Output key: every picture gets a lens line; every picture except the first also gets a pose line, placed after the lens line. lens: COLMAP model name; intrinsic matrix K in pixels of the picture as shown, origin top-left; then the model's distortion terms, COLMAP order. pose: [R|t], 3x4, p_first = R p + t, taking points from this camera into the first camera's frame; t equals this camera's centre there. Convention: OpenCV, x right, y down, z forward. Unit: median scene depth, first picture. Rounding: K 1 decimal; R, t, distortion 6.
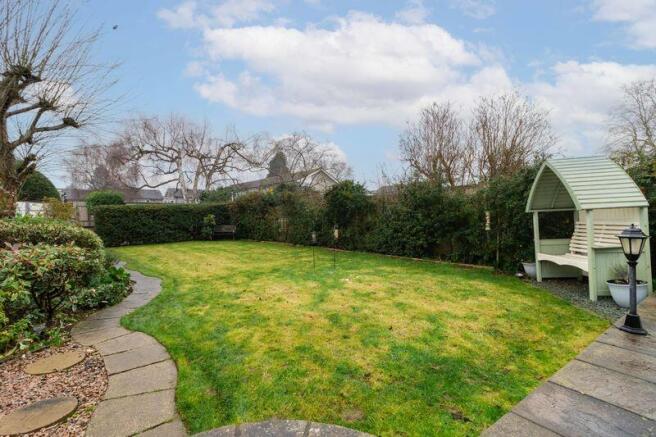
lens RADIAL K [[300.3, 0, 328.9], [0, 300.3, 217.2], [0, 0, 1]] dist [0.002397, 0.000387]
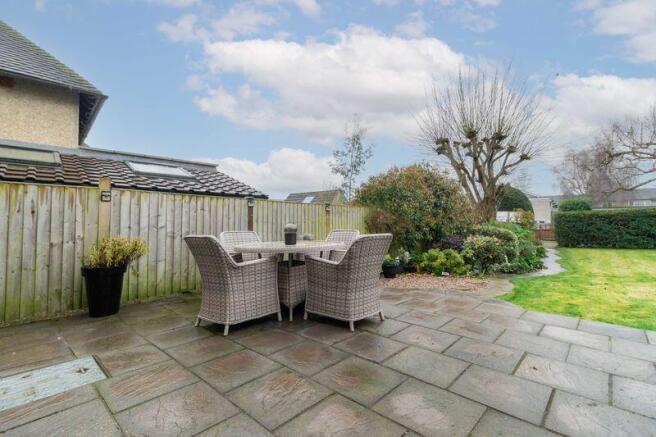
lens RADIAL K [[300.3, 0, 328.6], [0, 300.3, 216.0], [0, 0, 1]] dist [0.002397, 0.000387]
pose [[0.174523, -0.008965, -0.984612, 0.401497], [-0.005359, 0.999935, -0.010054, -0.008829], [0.984639, 0.007031, 0.174463, -0.187288]]
